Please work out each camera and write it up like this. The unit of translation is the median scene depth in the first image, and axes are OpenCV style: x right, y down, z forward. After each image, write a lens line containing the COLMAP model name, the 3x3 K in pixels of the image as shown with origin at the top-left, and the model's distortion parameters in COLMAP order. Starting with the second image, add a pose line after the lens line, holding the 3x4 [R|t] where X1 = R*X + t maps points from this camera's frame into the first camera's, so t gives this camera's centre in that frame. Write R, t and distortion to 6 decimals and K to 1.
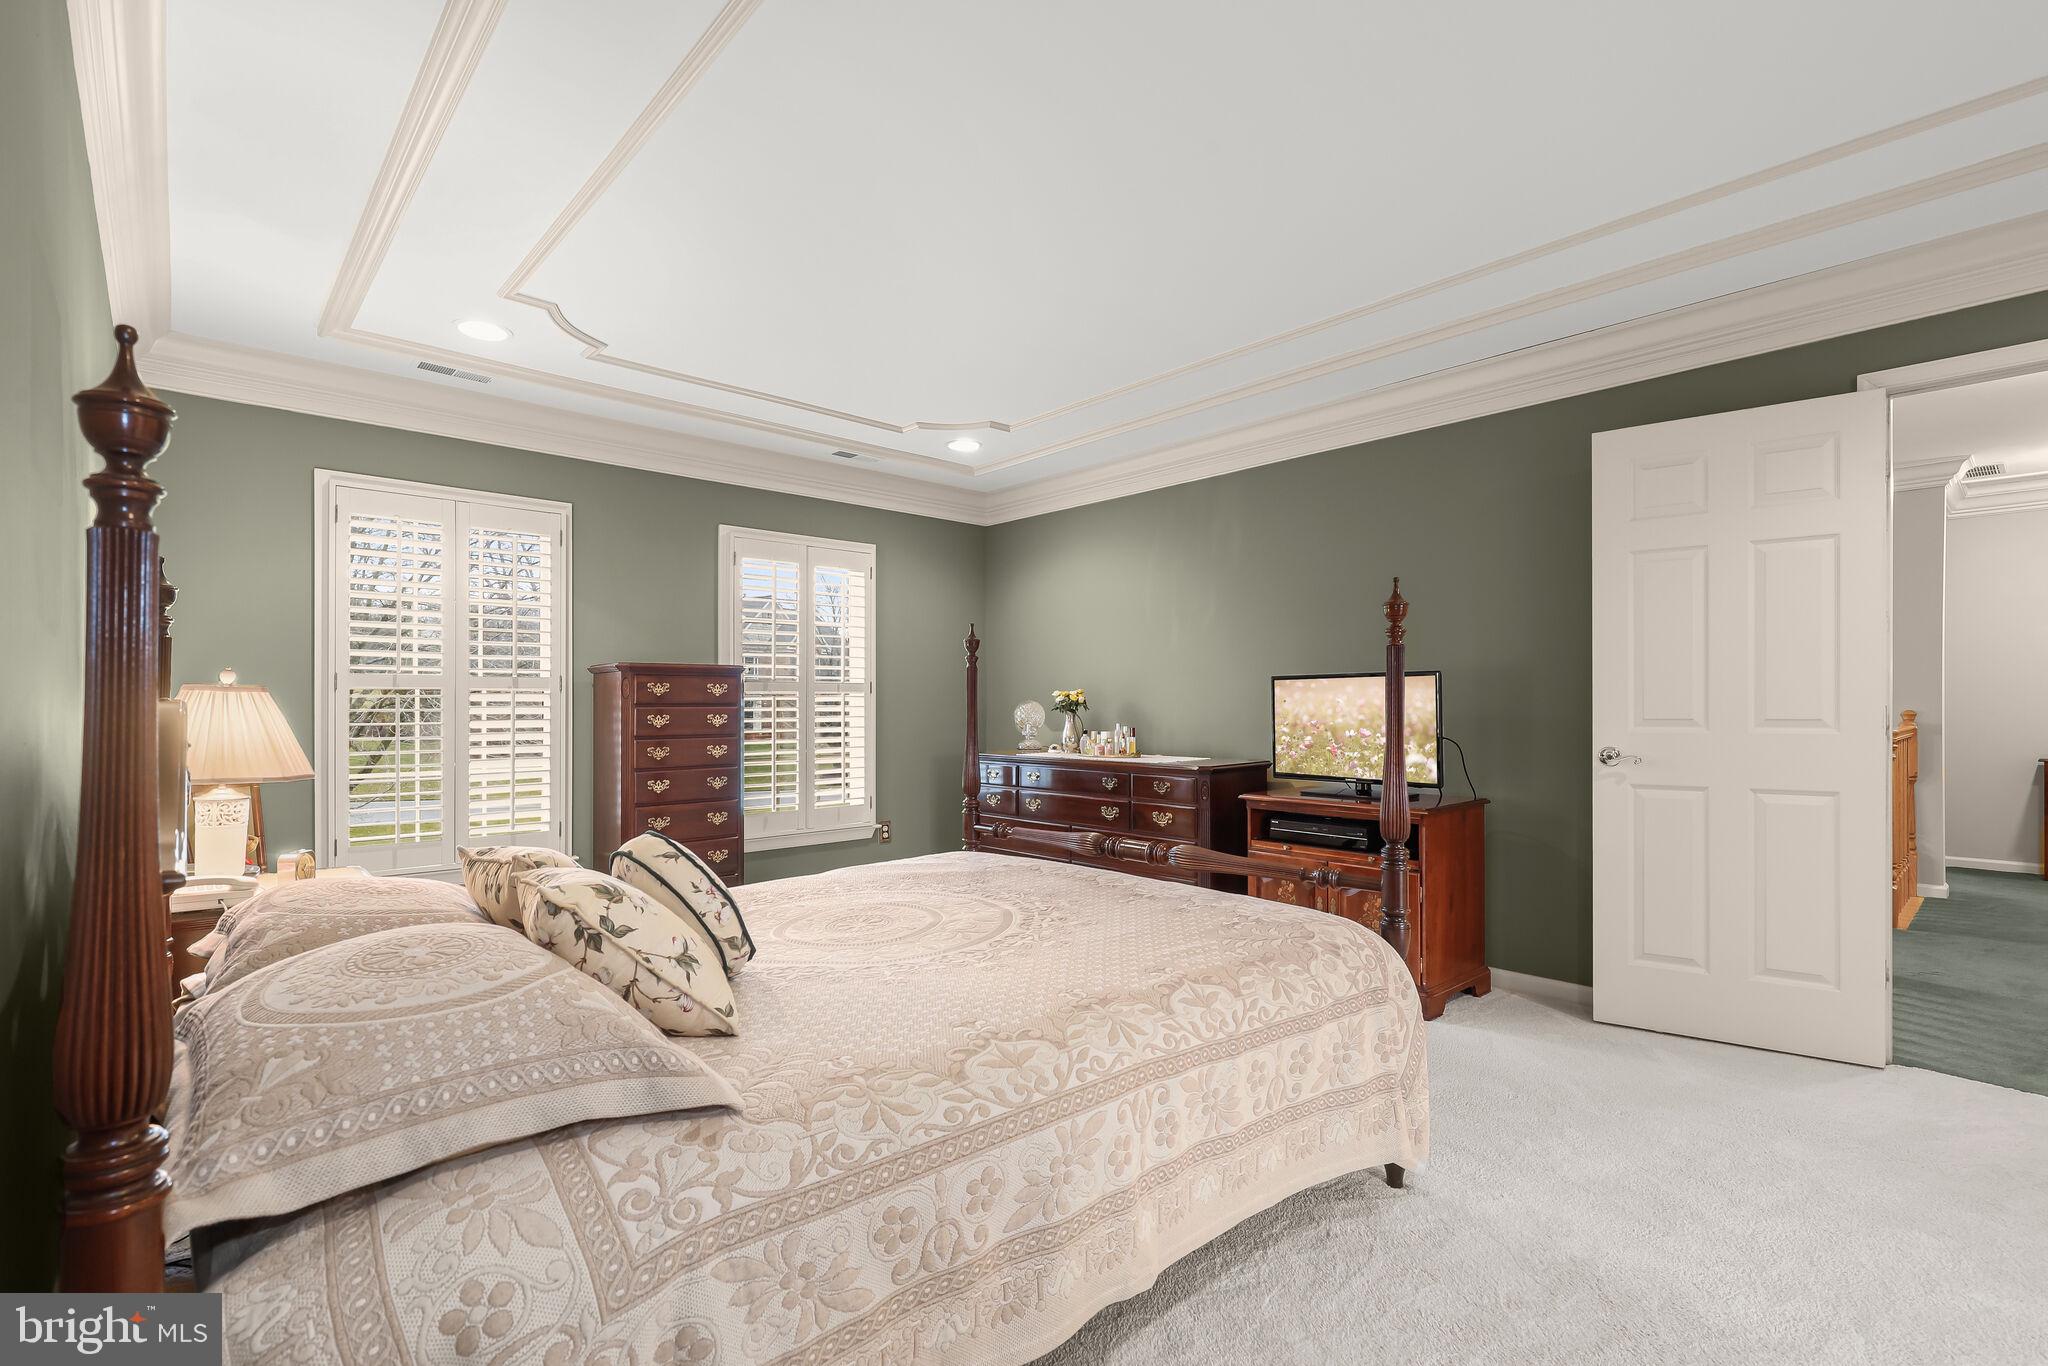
lens RADIAL K [[936.7, 0, 1029.7], [0, 936.7, 703.3], [0, 0, 1]] dist [-0.000731, -0.000061]
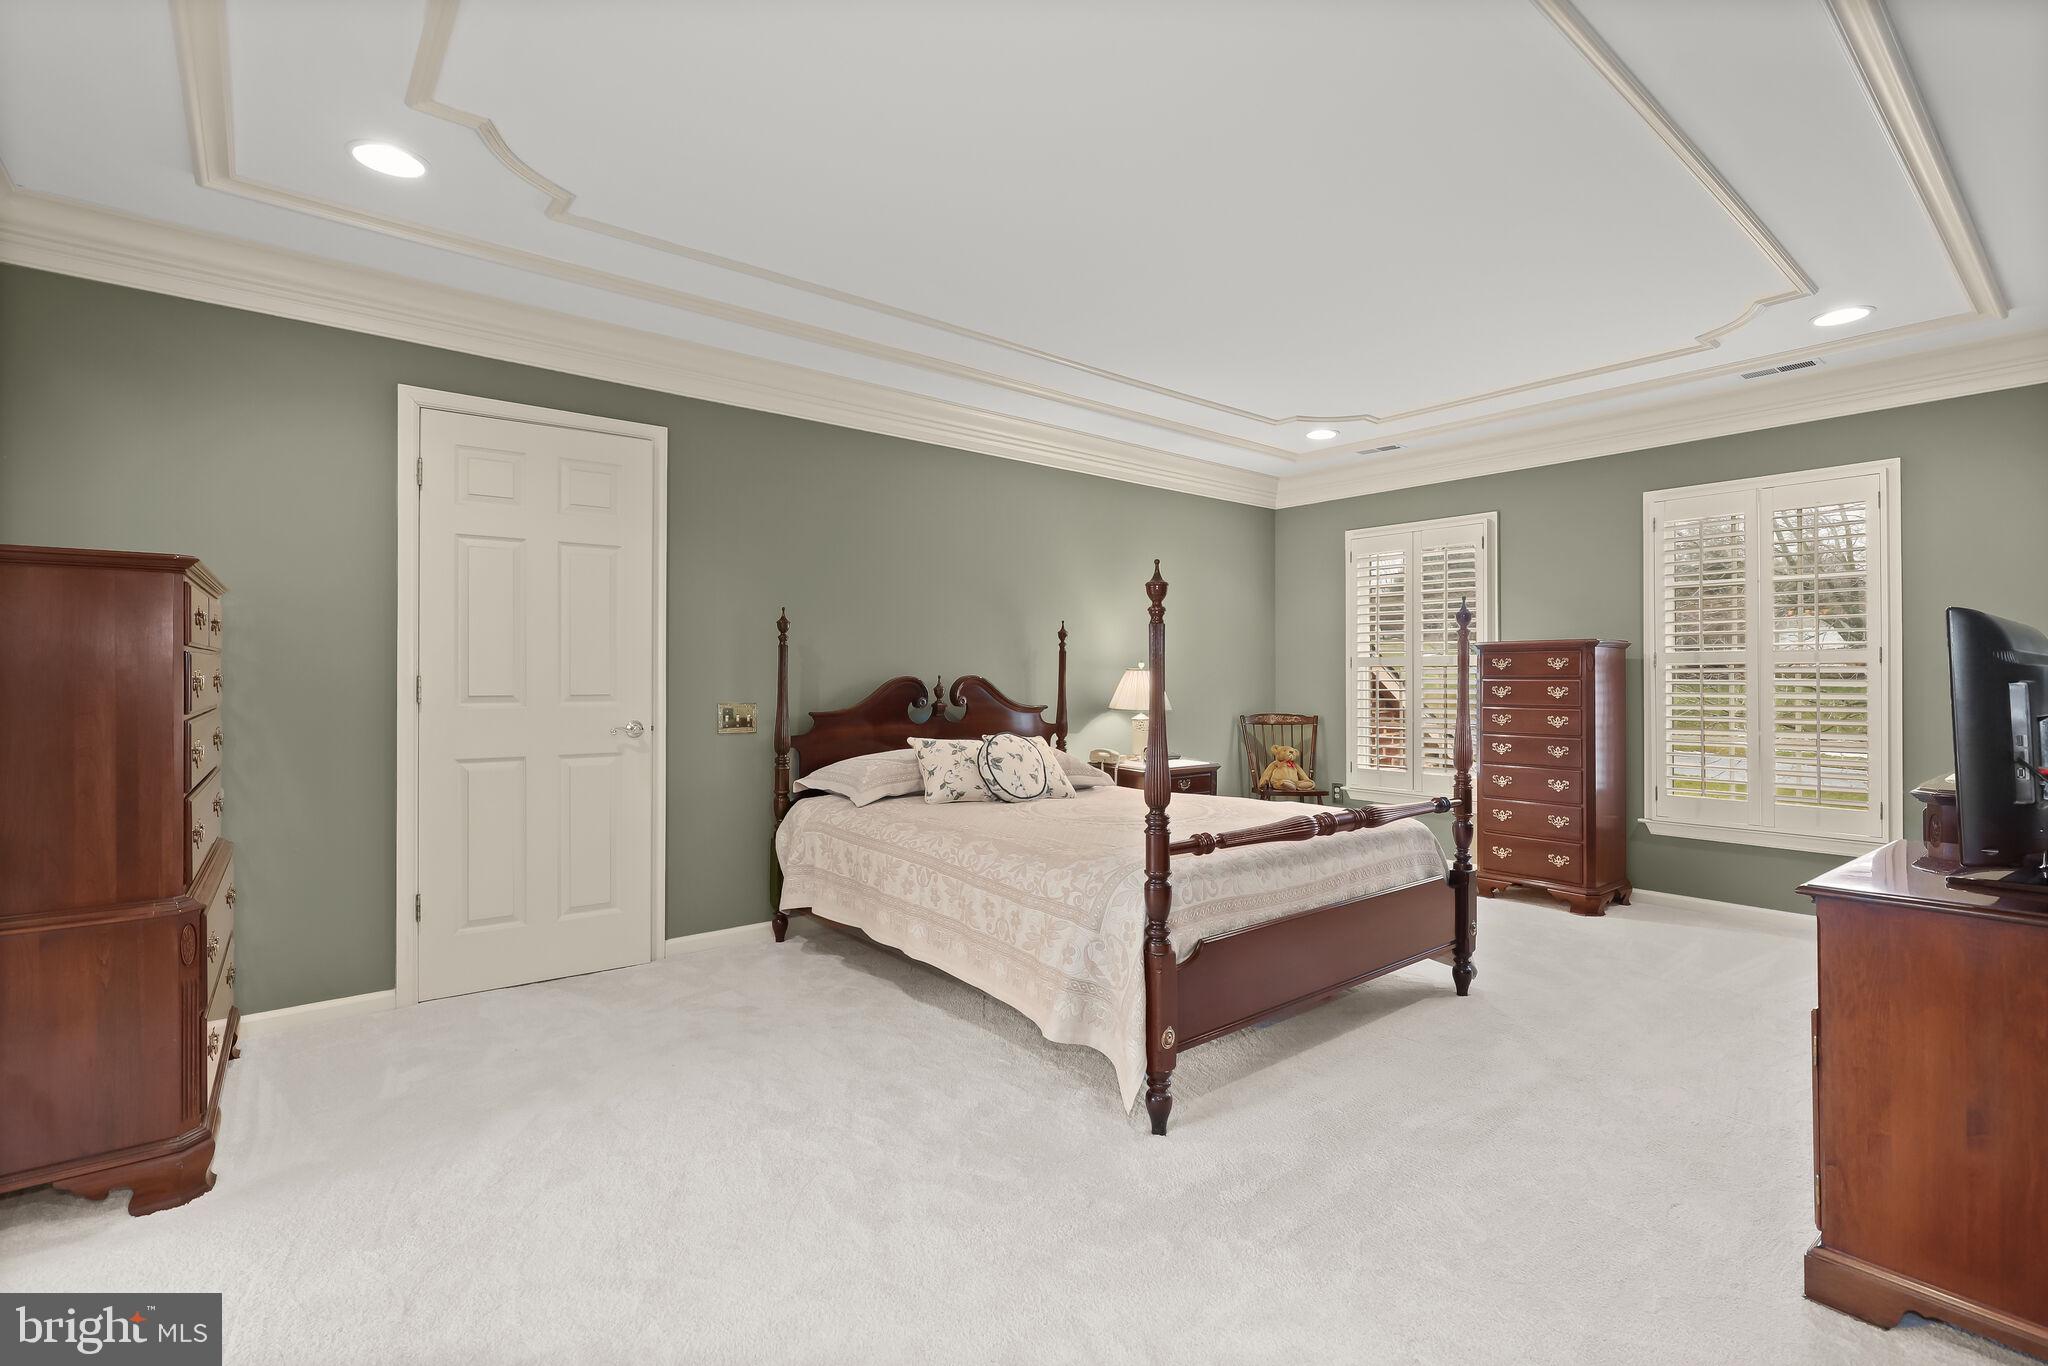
lens RADIAL K [[936.7, 0, 1030.9], [0, 936.7, 667.8], [0, 0, 1]] dist [-0.000731, -0.000061]
pose [[-0.055039, -0.007342, -0.998457, 1.879824], [0.000251, 0.999973, -0.007367, -0.005005], [0.998484, -0.000656, -0.055036, 1.178713]]
